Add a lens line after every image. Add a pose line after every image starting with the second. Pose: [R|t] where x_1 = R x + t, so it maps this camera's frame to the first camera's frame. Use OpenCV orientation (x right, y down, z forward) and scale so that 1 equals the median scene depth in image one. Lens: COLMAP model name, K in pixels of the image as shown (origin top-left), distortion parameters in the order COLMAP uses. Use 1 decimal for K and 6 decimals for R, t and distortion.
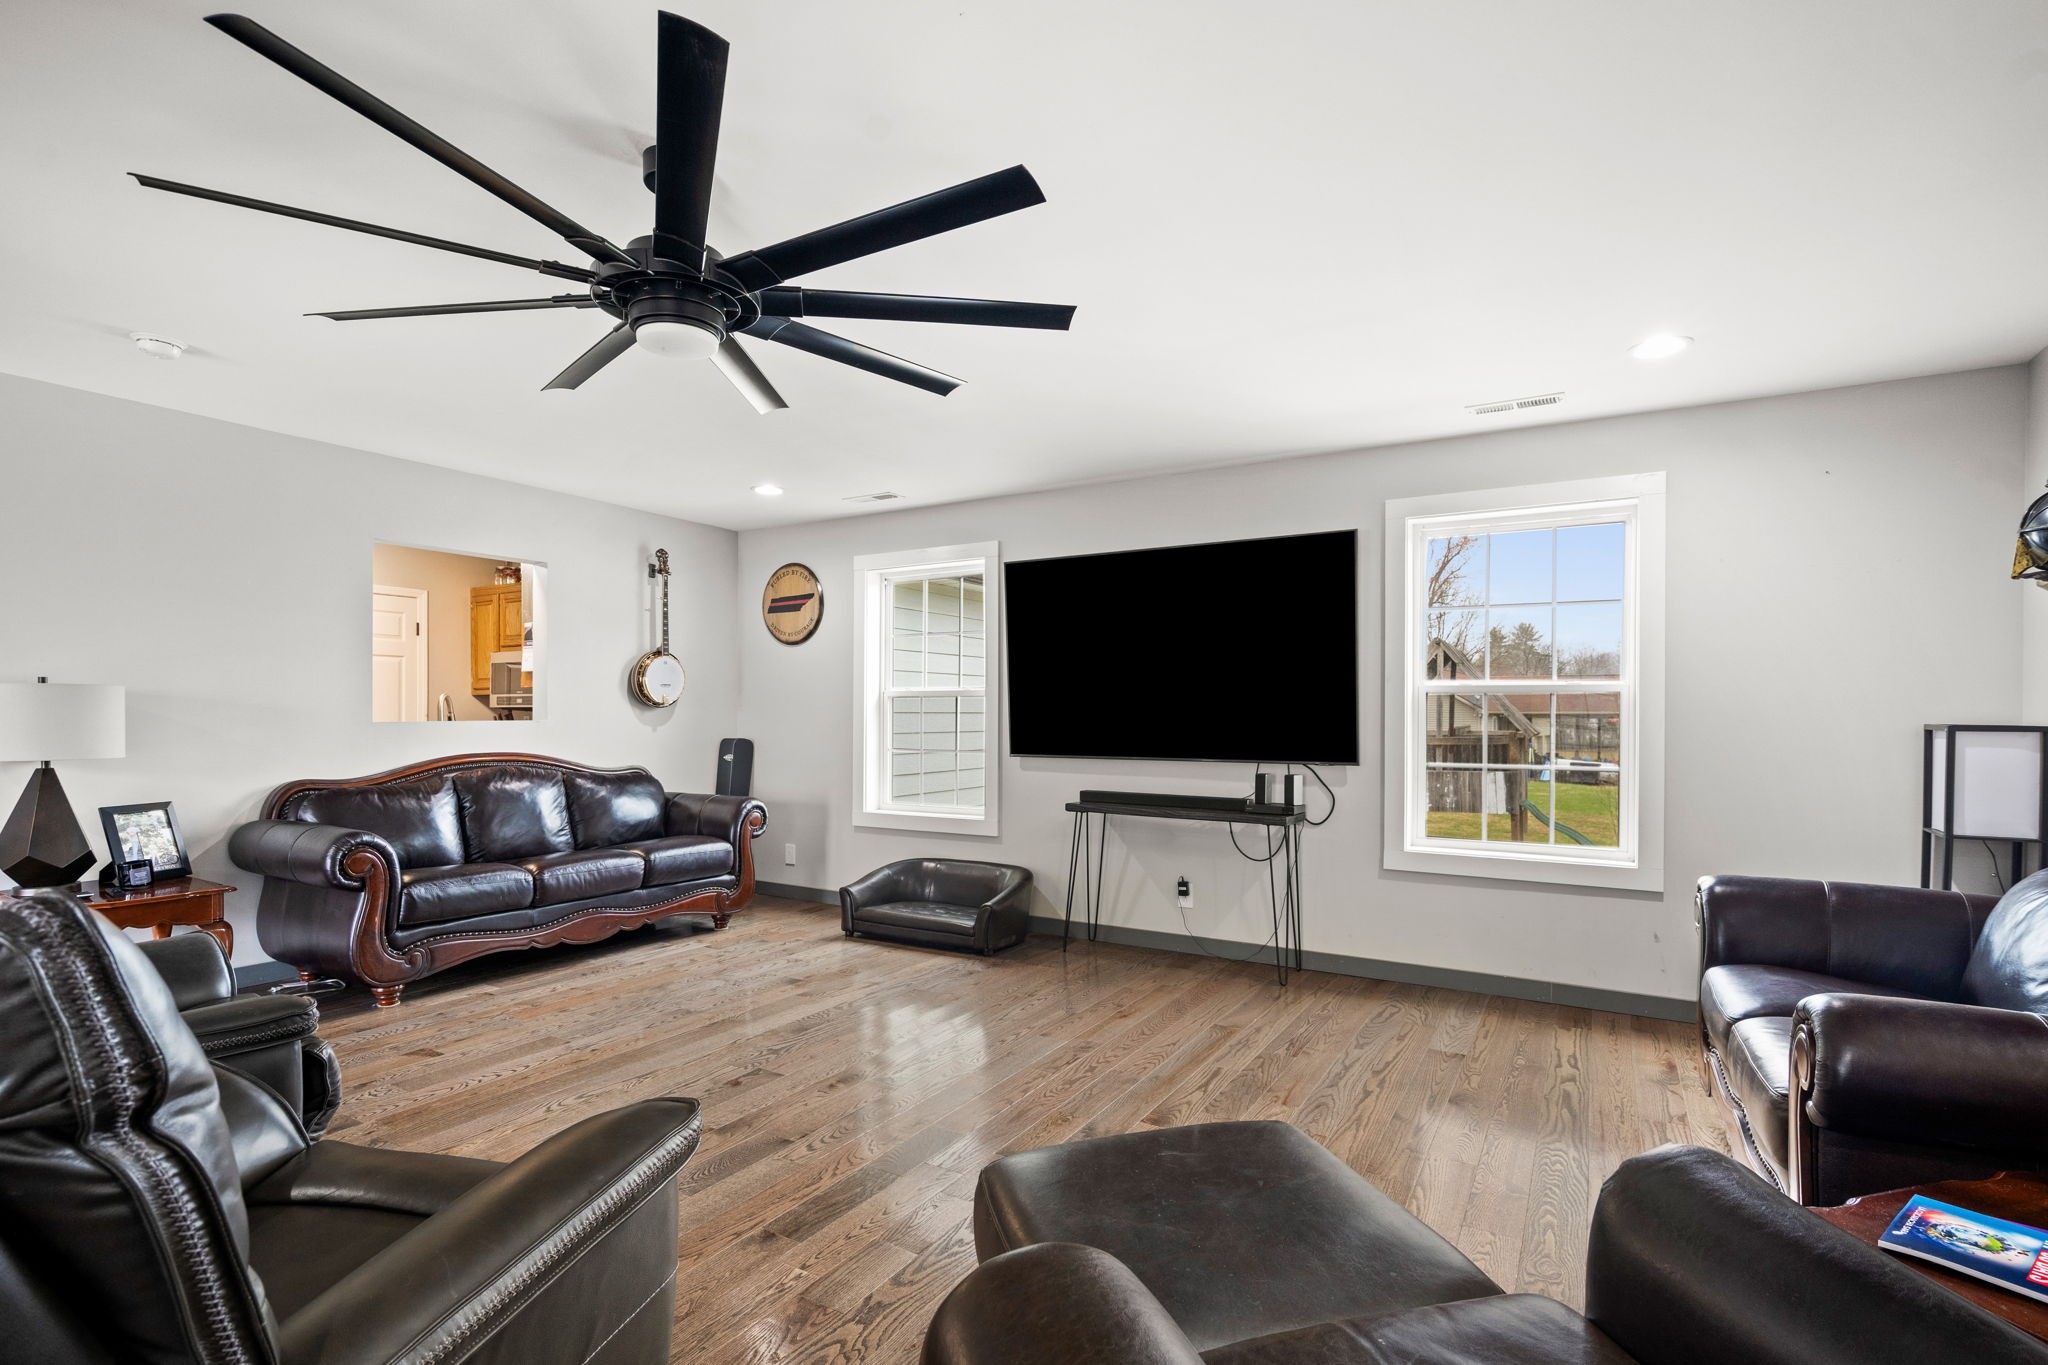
lens RADIAL K [[934.8, 0, 1008.0], [0, 934.8, 716.5], [0, 0, 1]] dist [0.001580, -0.000767]
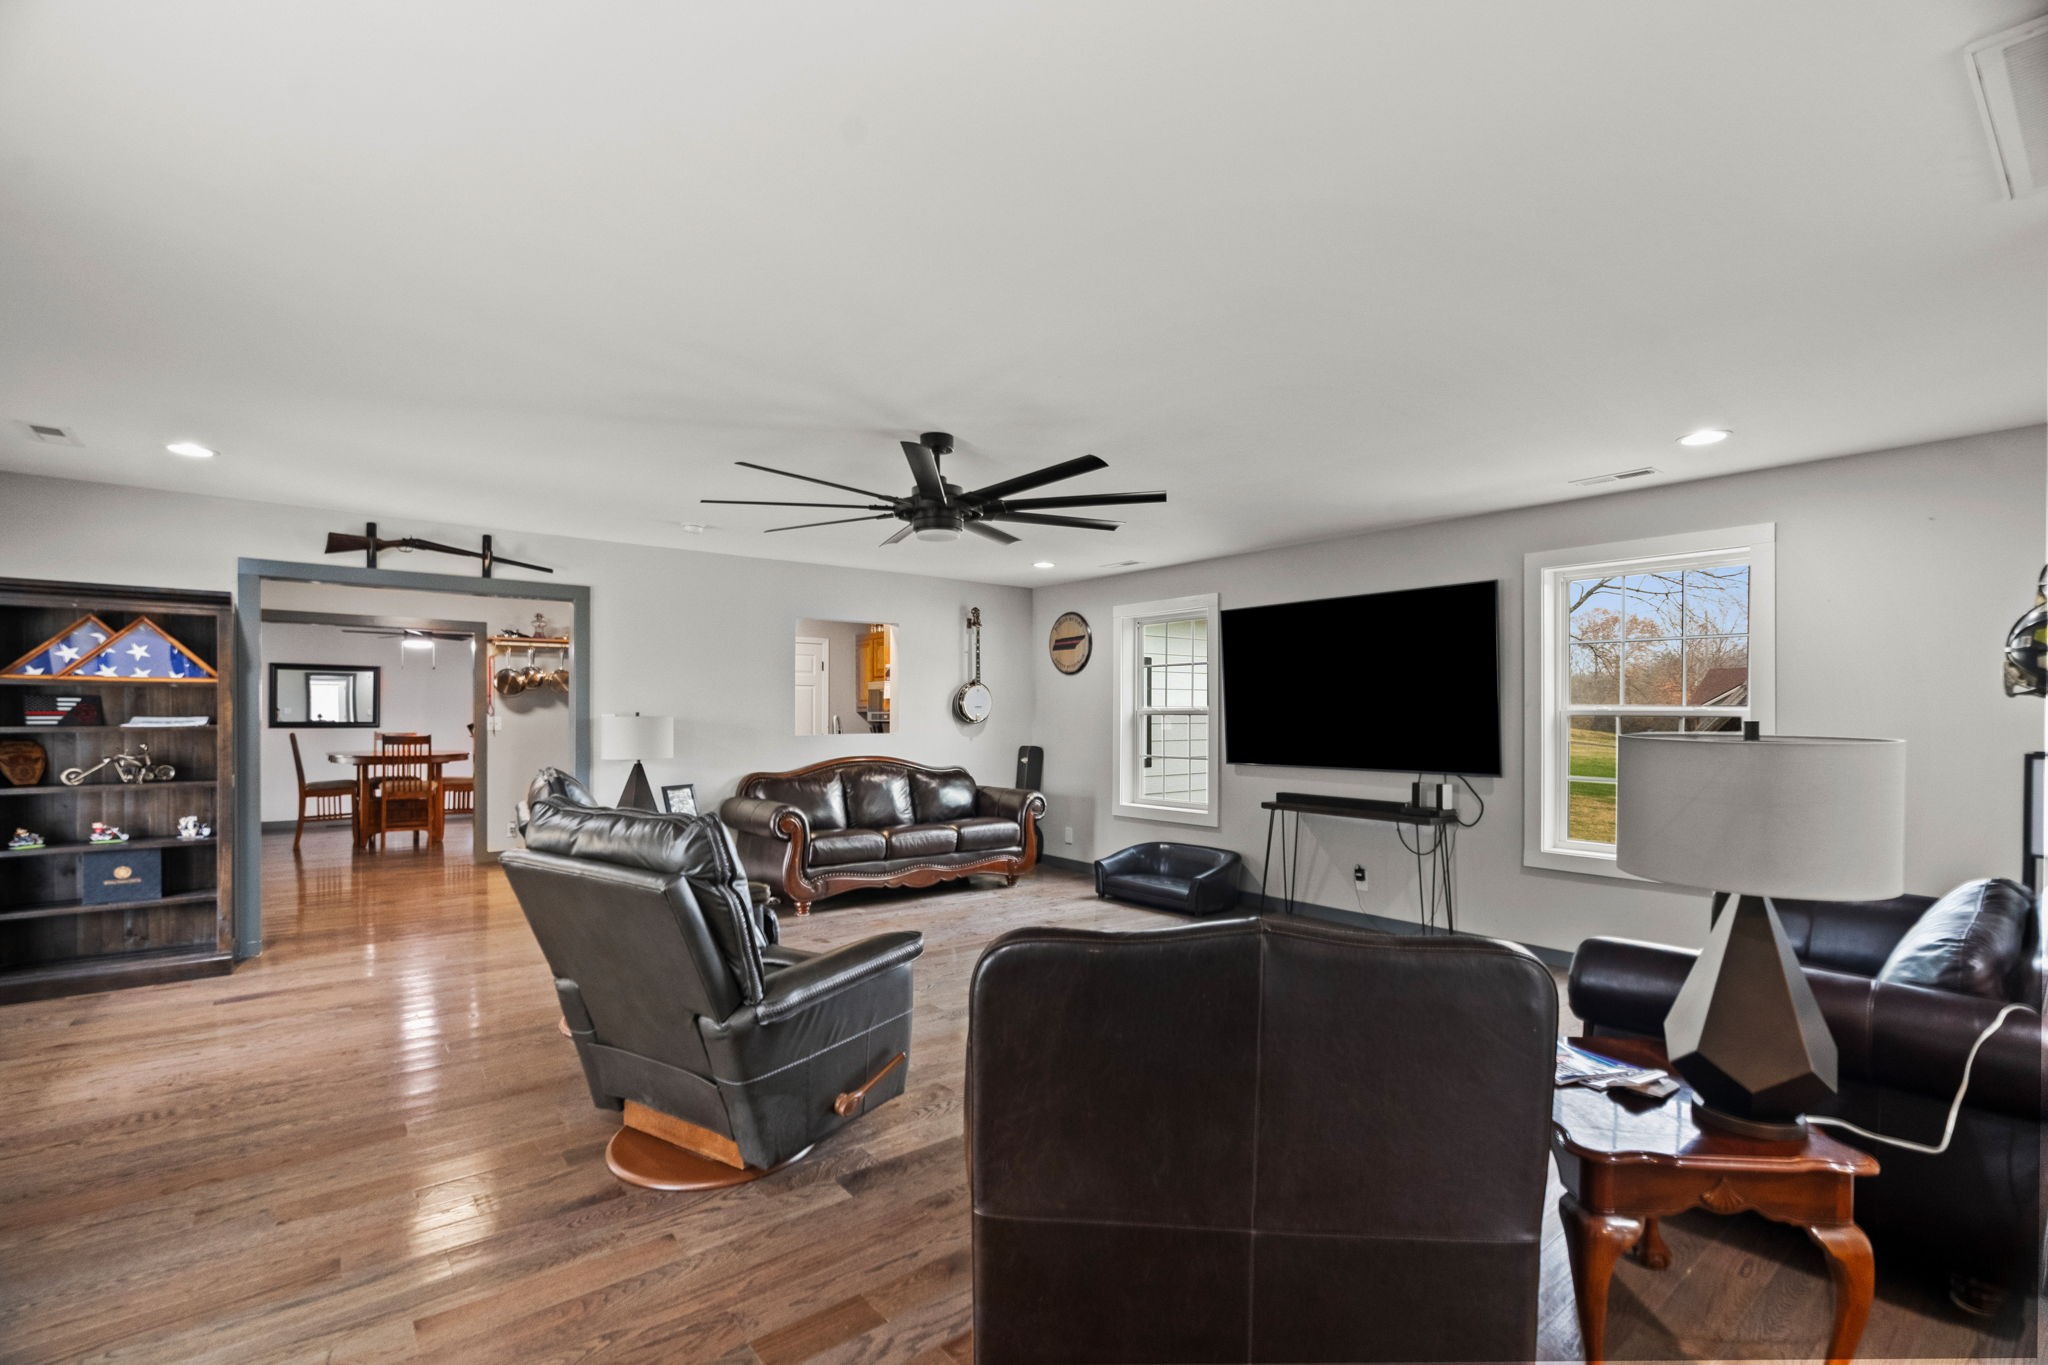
lens RADIAL K [[934.8, 0, 1035.3], [0, 934.8, 702.3], [0, 0, 1]] dist [0.001580, -0.000767]
pose [[0.940091, -0.005105, -0.340887, 0.209209], [0.001337, 0.999935, -0.011290, -0.028823], [0.340922, 0.010158, 0.940037, -0.300994]]
